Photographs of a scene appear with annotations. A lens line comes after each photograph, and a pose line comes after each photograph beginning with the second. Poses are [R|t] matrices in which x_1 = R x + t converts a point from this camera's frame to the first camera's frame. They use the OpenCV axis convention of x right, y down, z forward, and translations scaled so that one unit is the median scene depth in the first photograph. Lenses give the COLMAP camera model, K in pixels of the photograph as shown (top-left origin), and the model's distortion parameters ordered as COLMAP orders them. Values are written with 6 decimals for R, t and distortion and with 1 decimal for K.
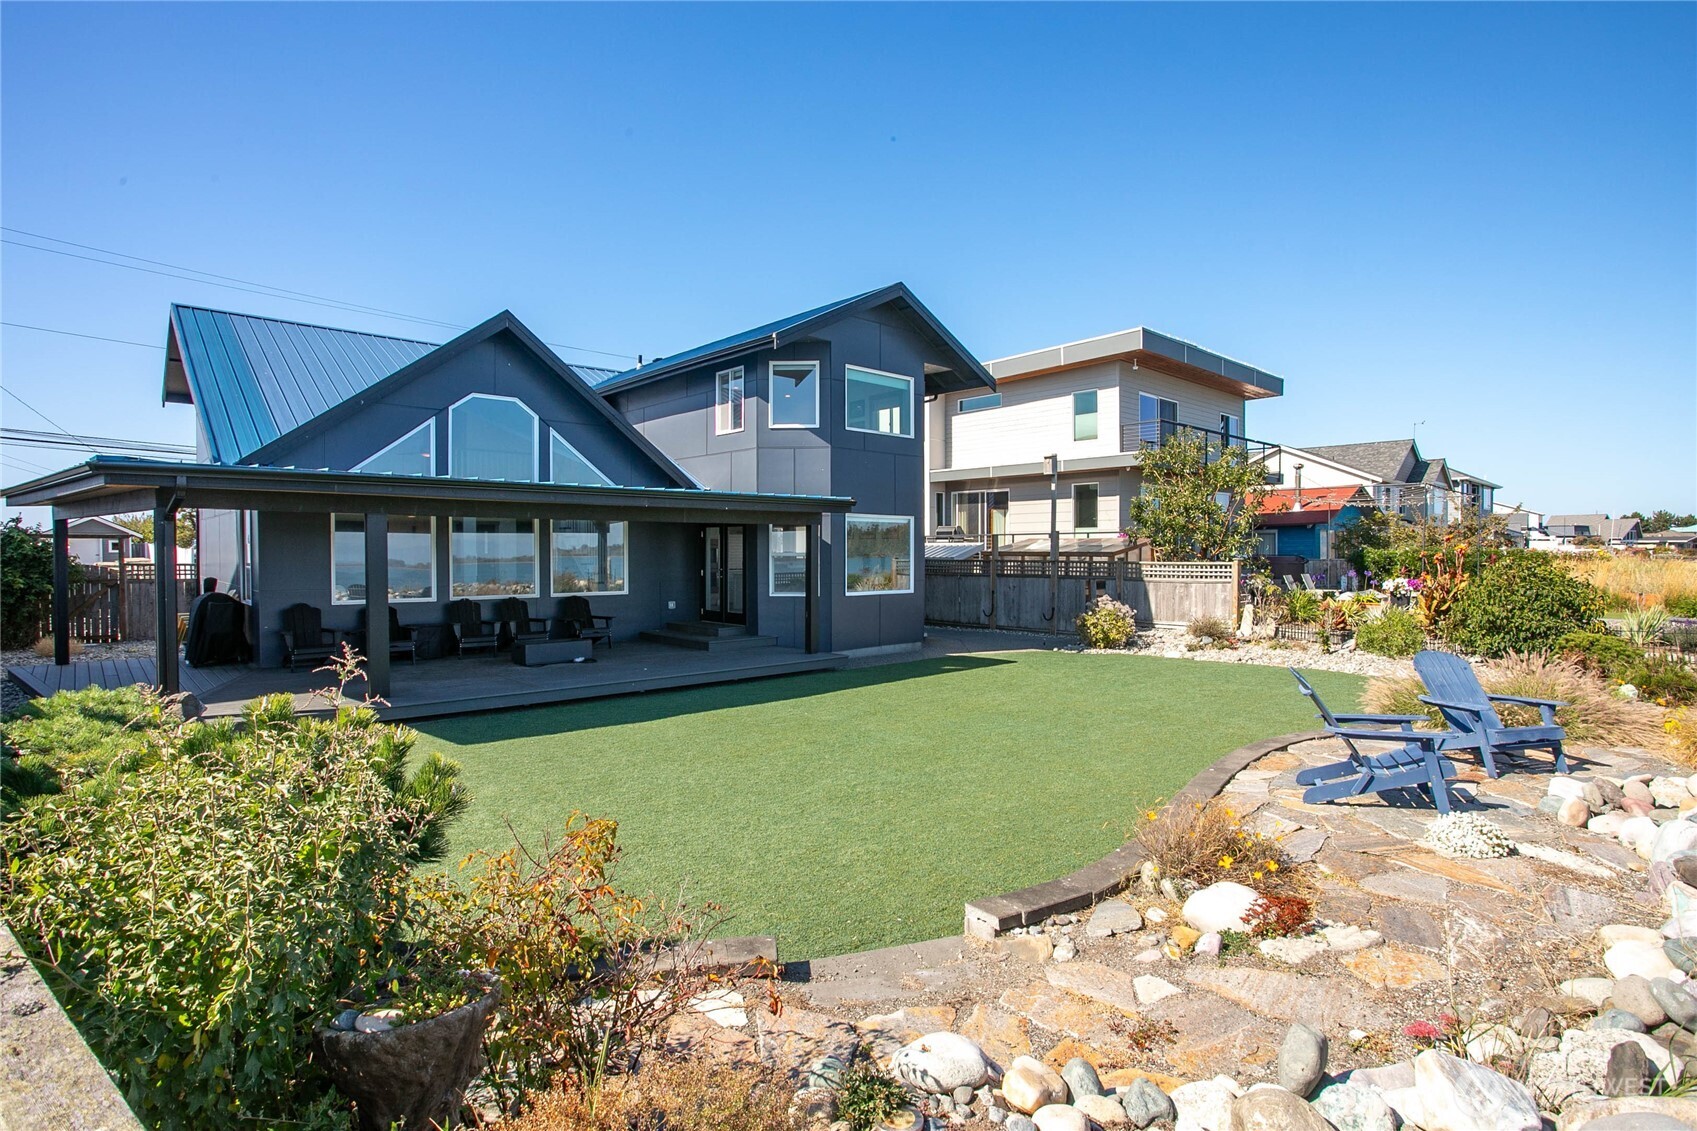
lens RADIAL K [[834.4, 0, 848.5], [0, 834.4, 565.5], [0, 0, 1]] dist [-0.087836, 0.051374]
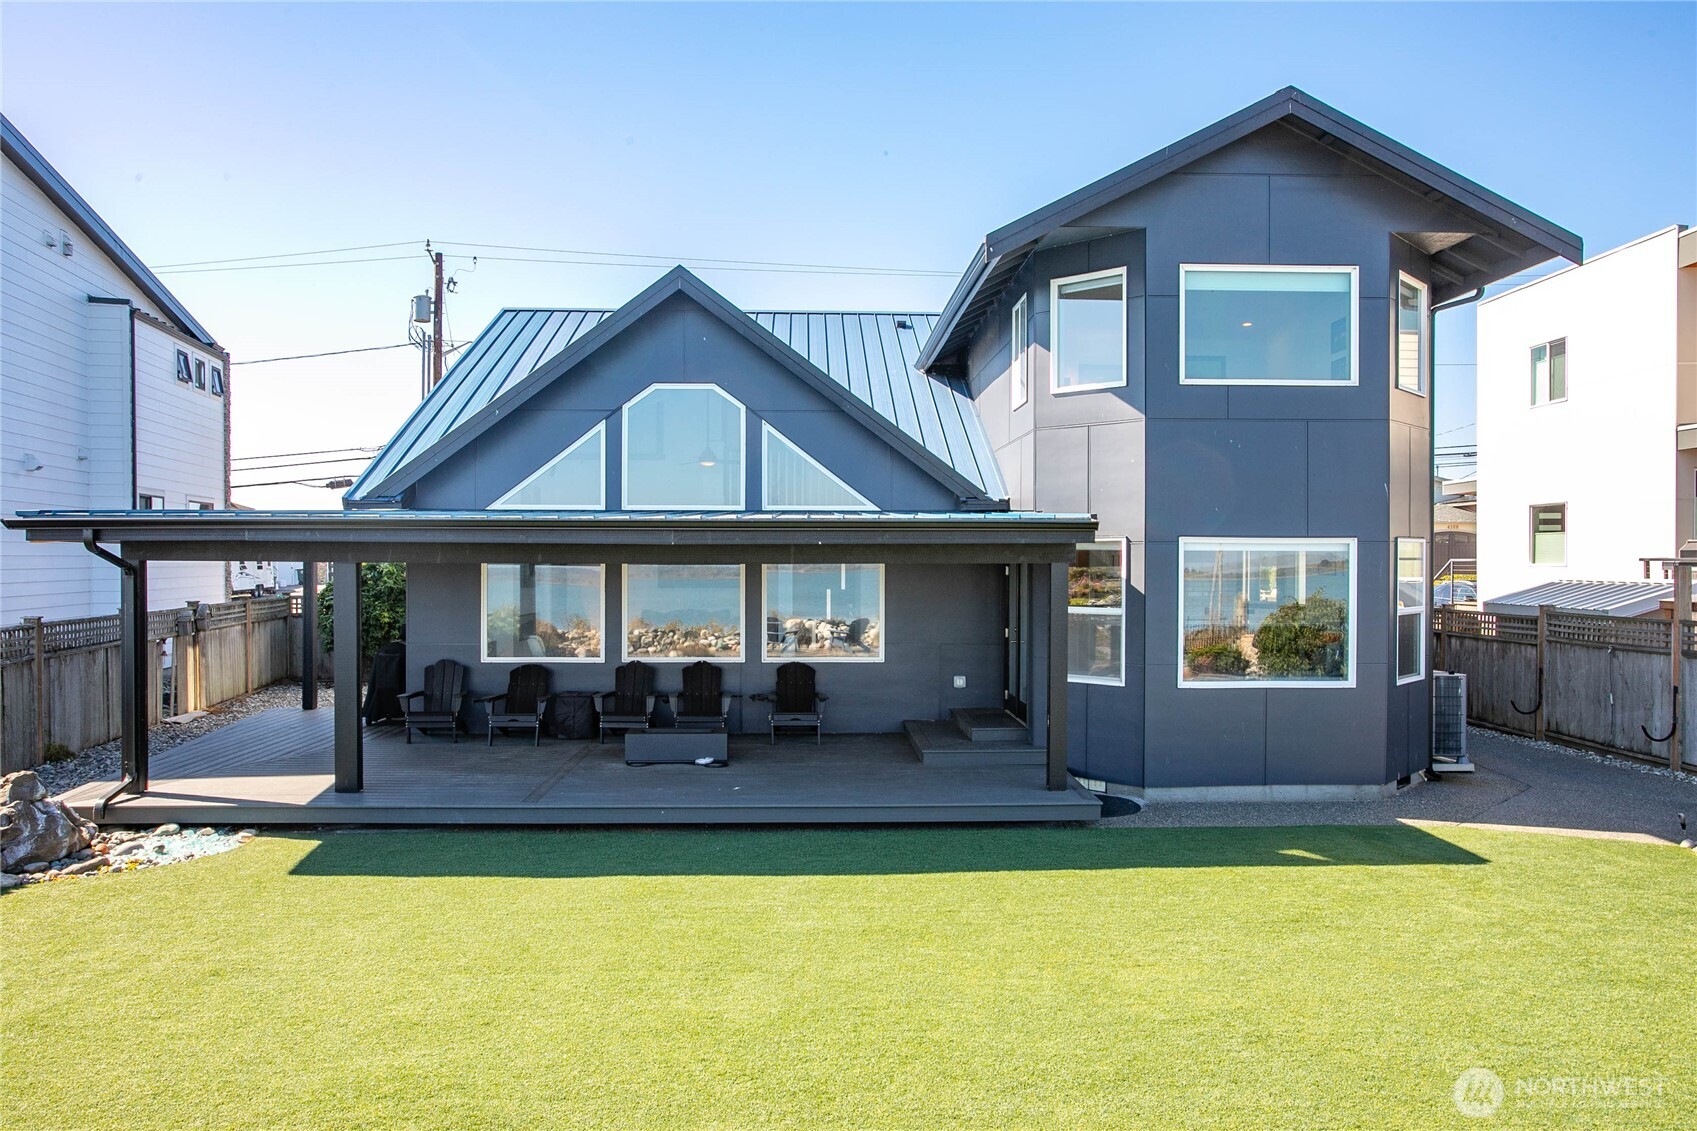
lens RADIAL K [[1193.7, 0, 848.5], [0, 1193.7, 565.5], [0, 0, 1]] dist [-0.047537, 0.064442]
pose [[0.760142, 0.002630, -0.649752, 0.333095], [-0.012834, 0.999857, -0.010968, -0.032025], [0.649630, 0.016676, 0.760067, 0.260888]]
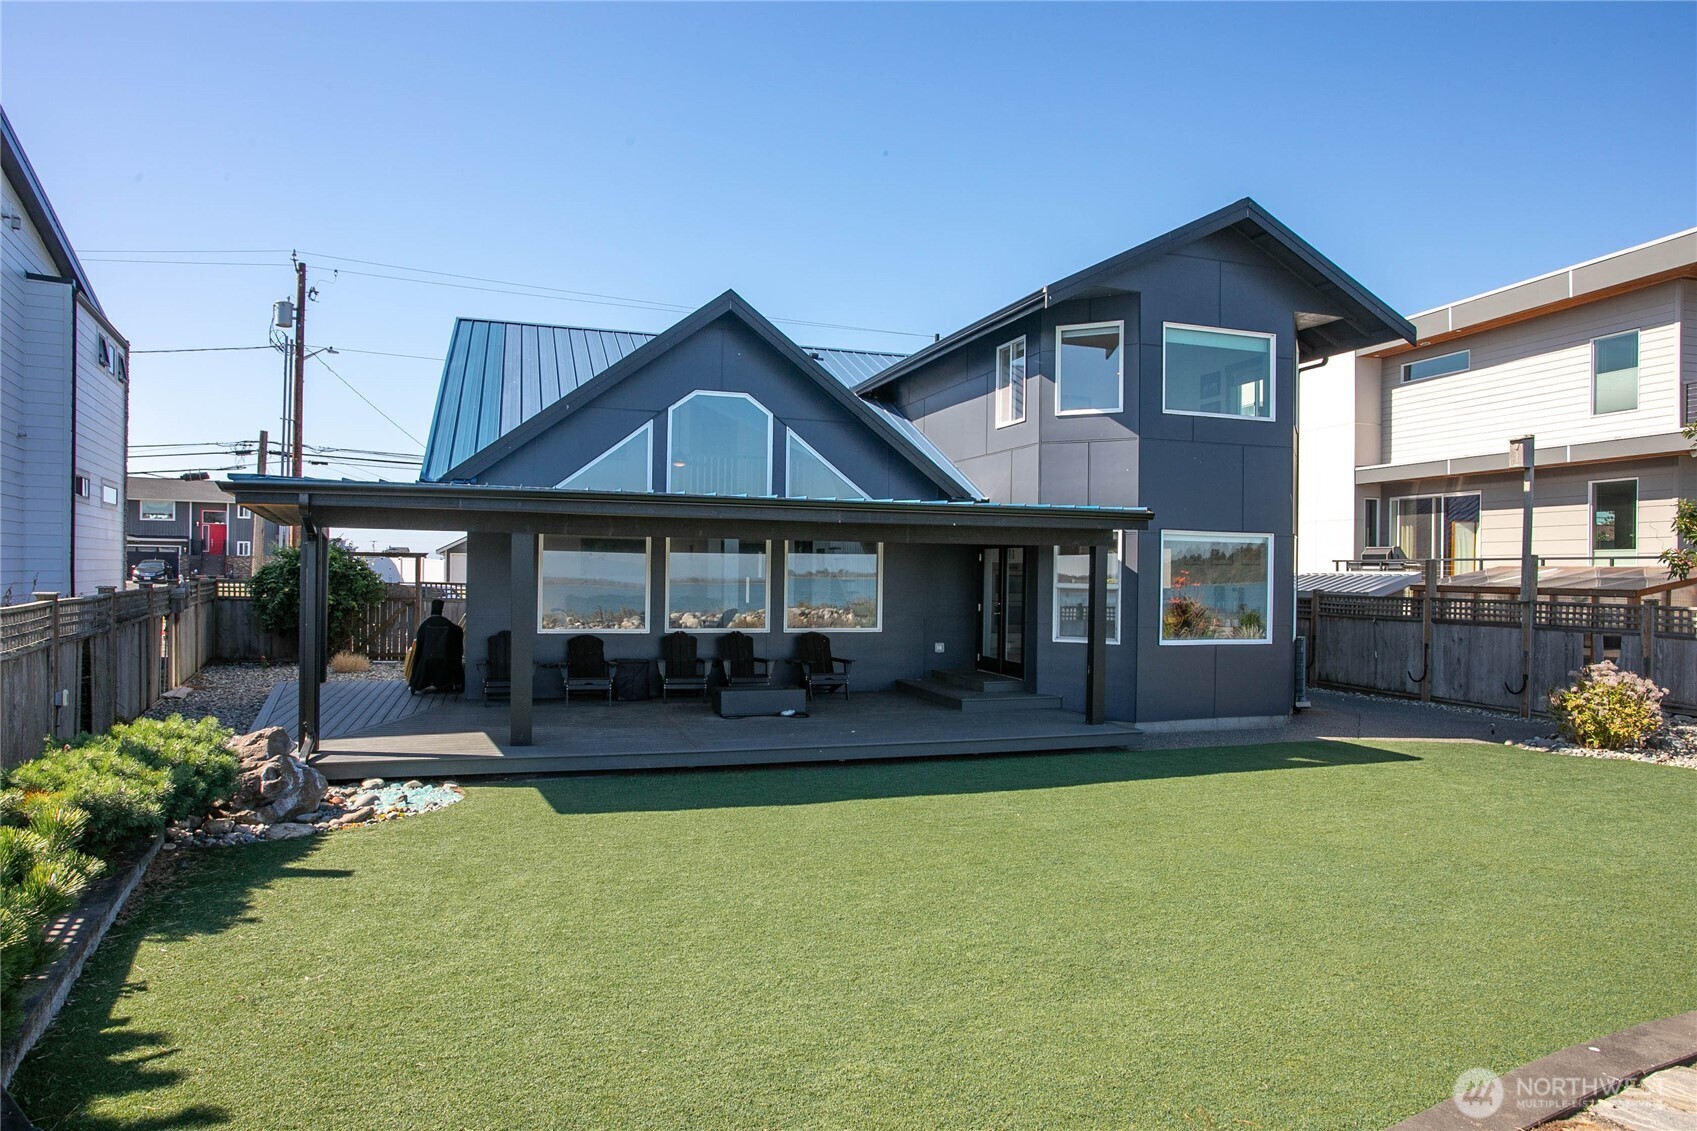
lens RADIAL K [[1010.7, 0, 848.5], [0, 1010.7, 565.5], [0, 0, 1]] dist [-0.063353, 0.050719]
pose [[0.909195, 0.009471, -0.416262, 0.109842], [-0.020561, 0.999543, -0.022165, -0.007160], [0.415862, 0.028711, 0.908974, 0.102971]]
